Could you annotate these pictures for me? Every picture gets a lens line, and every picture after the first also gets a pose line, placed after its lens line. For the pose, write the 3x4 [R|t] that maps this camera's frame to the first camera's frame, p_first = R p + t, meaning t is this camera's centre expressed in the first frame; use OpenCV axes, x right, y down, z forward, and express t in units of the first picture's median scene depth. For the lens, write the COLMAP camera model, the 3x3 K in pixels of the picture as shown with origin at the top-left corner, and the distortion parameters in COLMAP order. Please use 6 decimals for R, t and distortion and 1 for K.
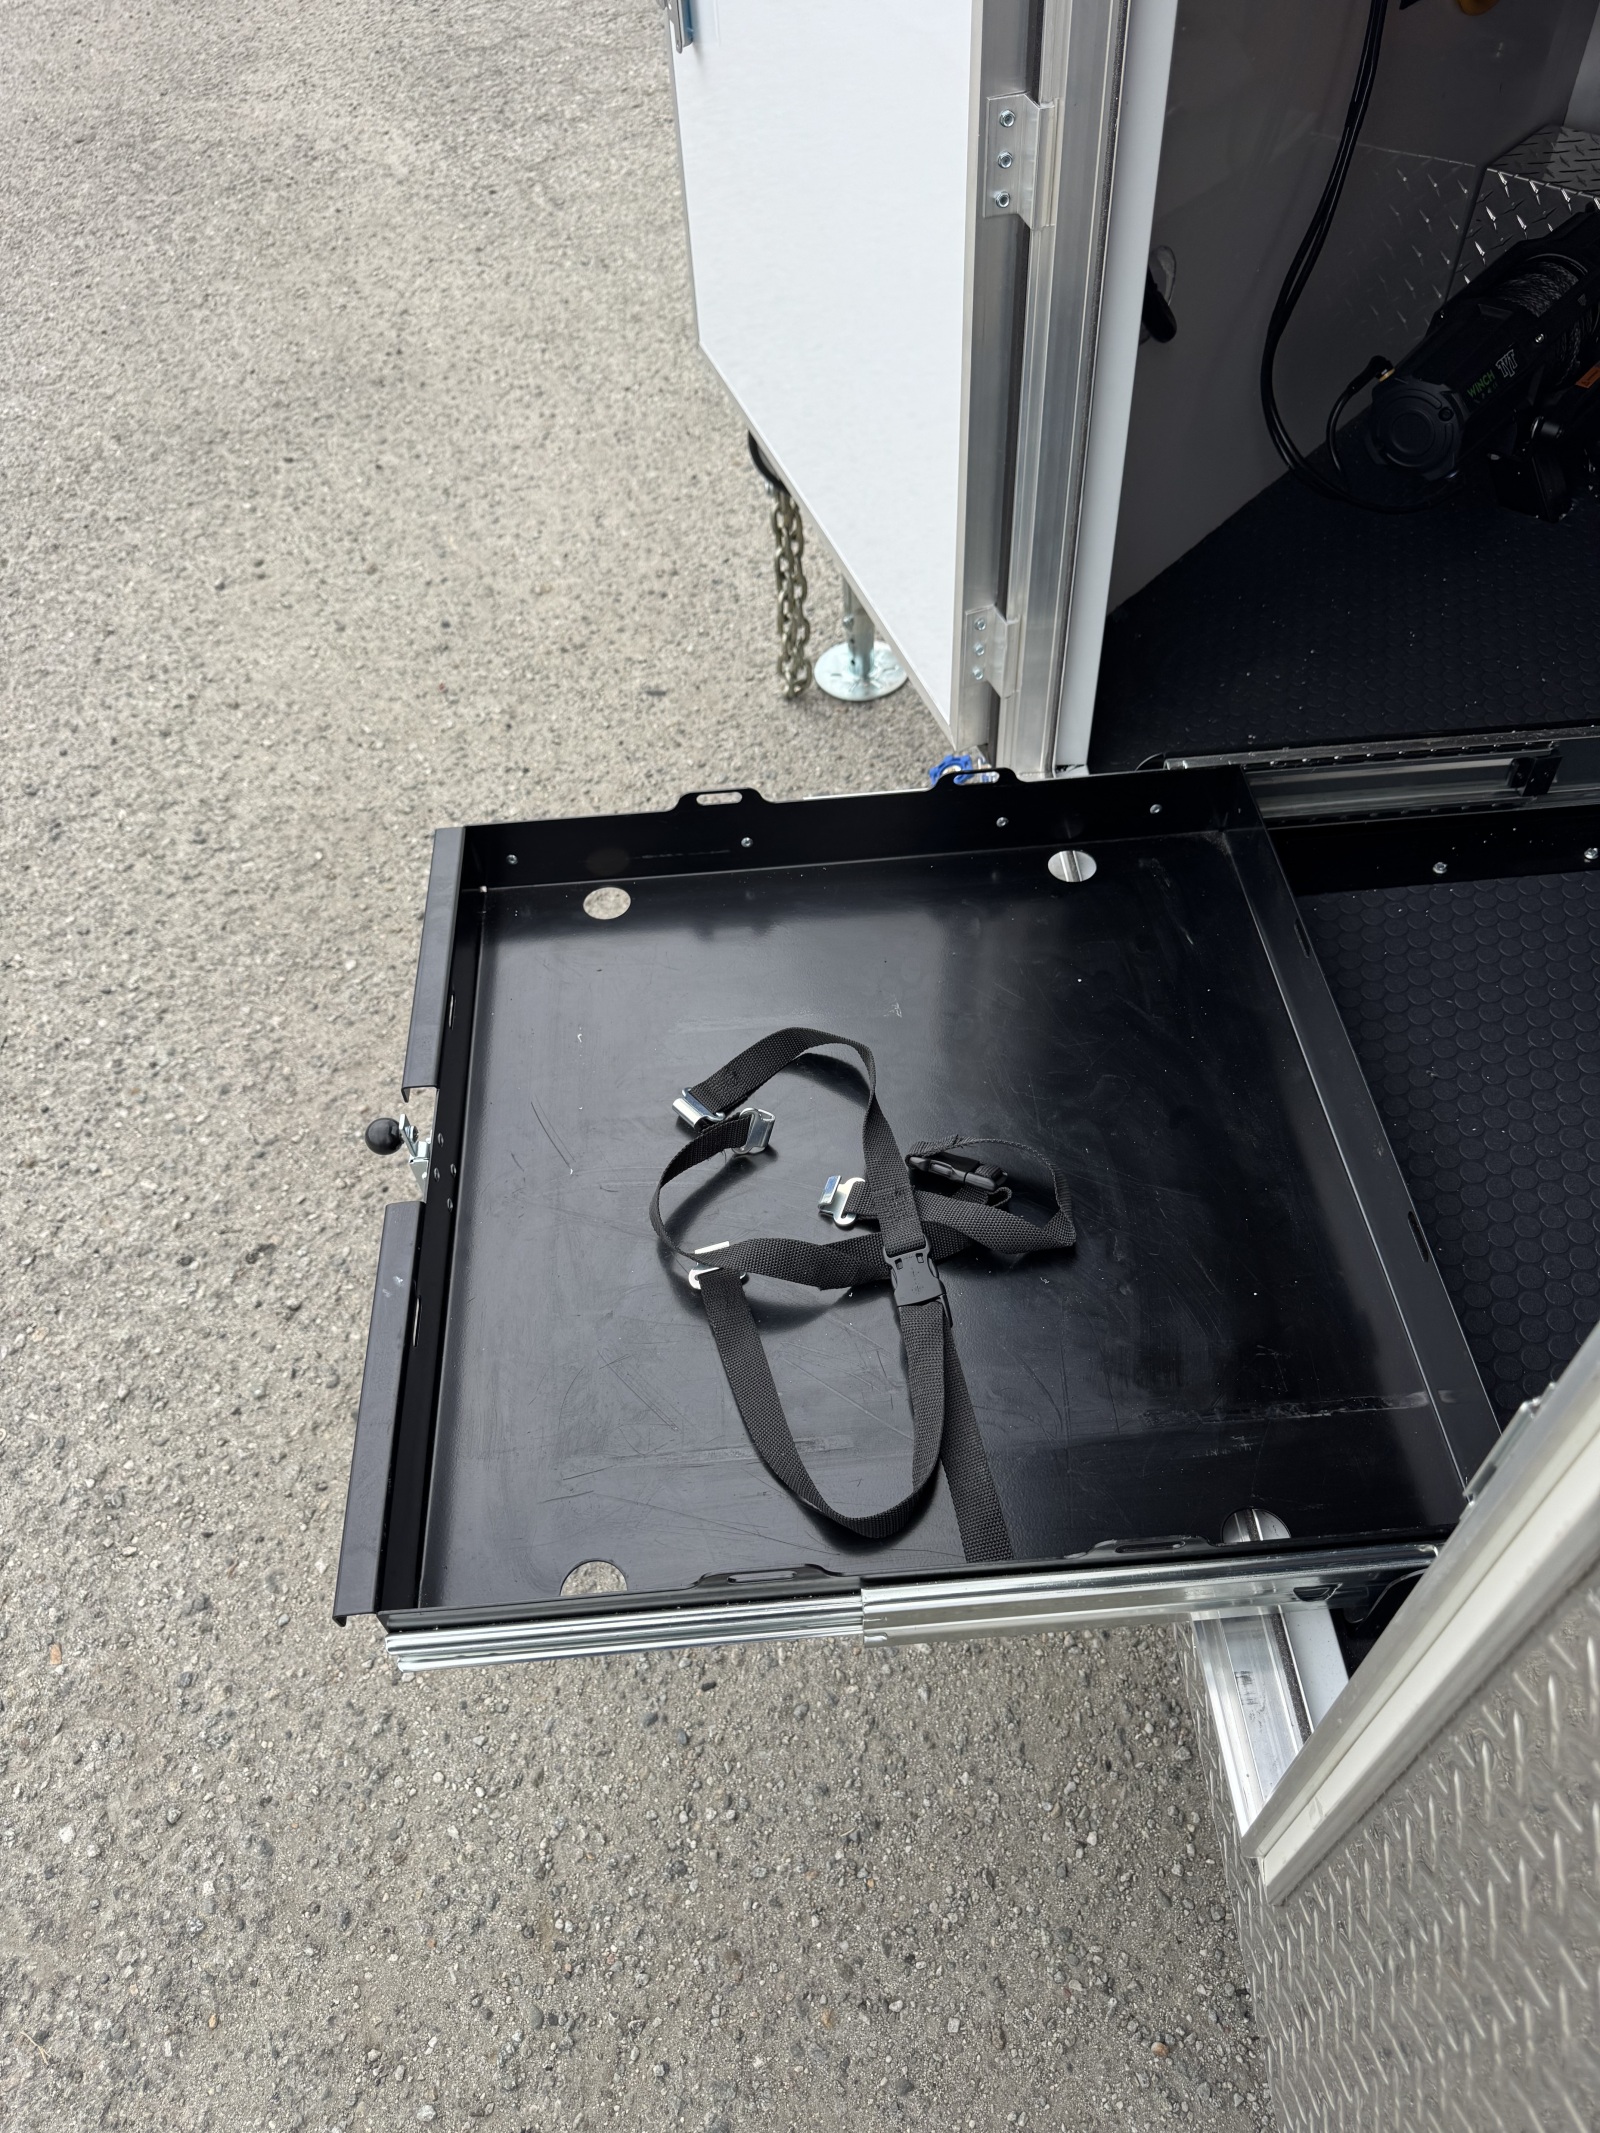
lens RADIAL K [[1520.6, 0, 804.8], [0, 1520.6, 1061.6], [0, 0, 1]] dist [0.025508, -0.024662]
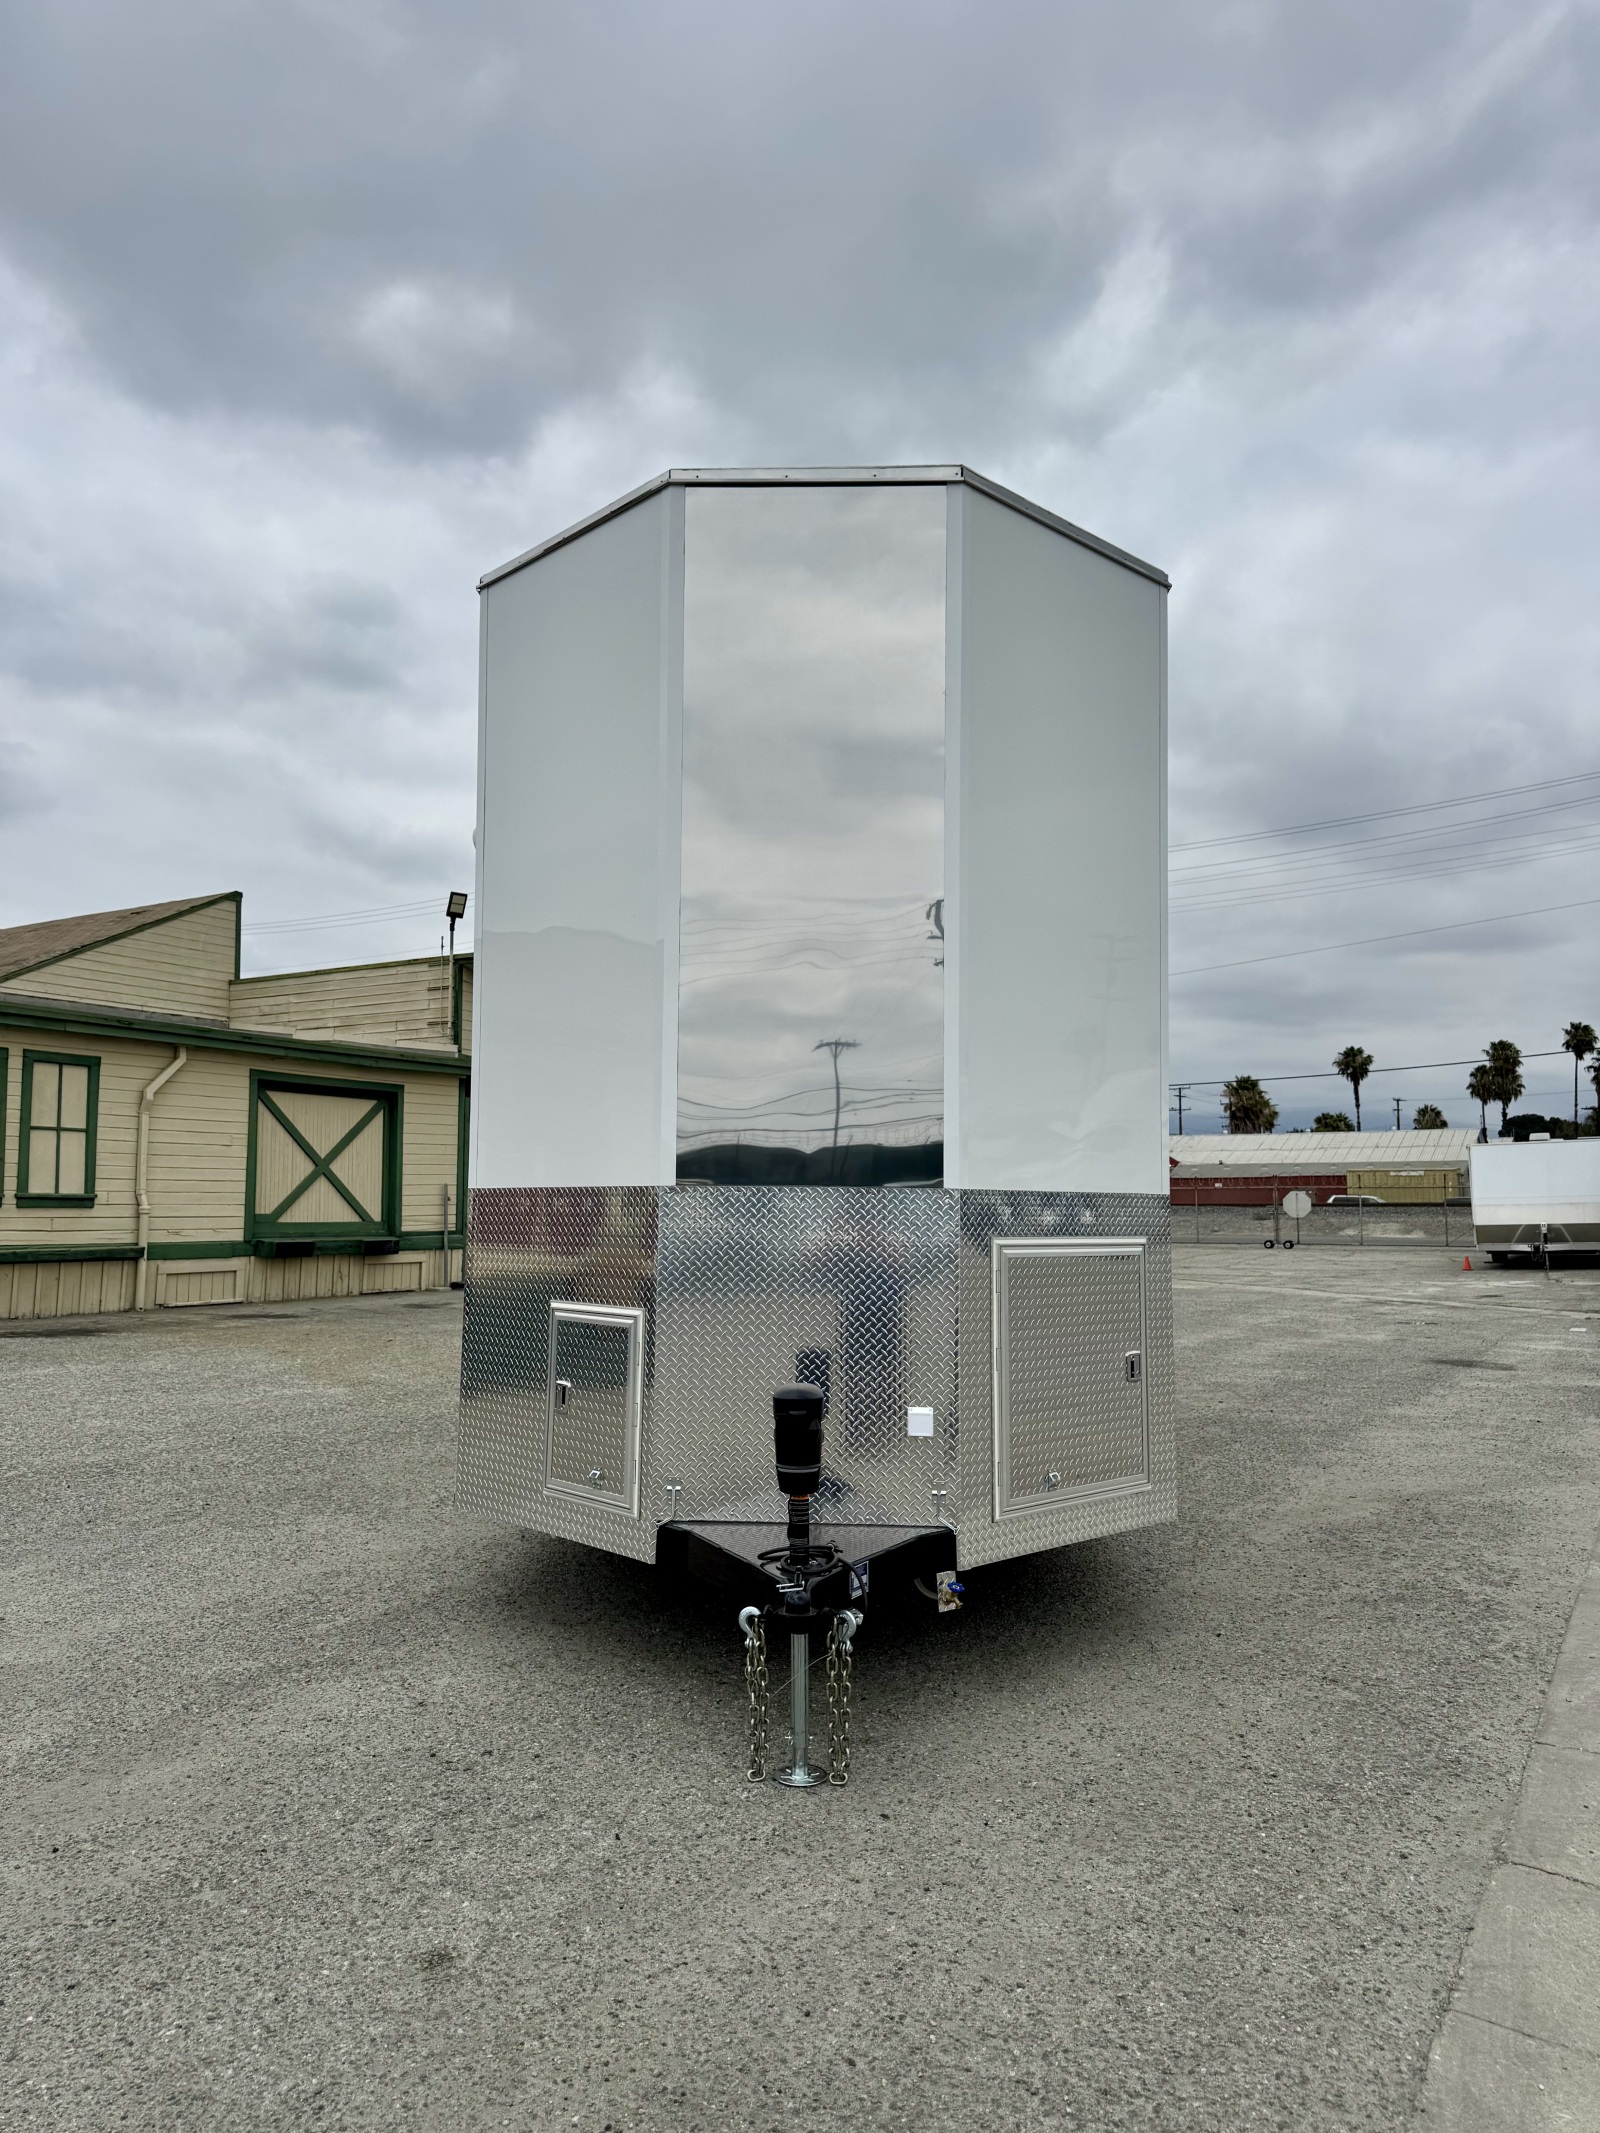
lens RADIAL K [[1498.5, 0, 735.6], [0, 1498.5, 1070.1], [0, 0, 1]] dist [-0.001668, -0.001135]
pose [[-0.608933, 0.111538, 0.785341, -1.267424], [0.621049, 0.682949, 0.384549, -1.412040], [-0.493456, 0.721900, -0.485141, 1.185593]]
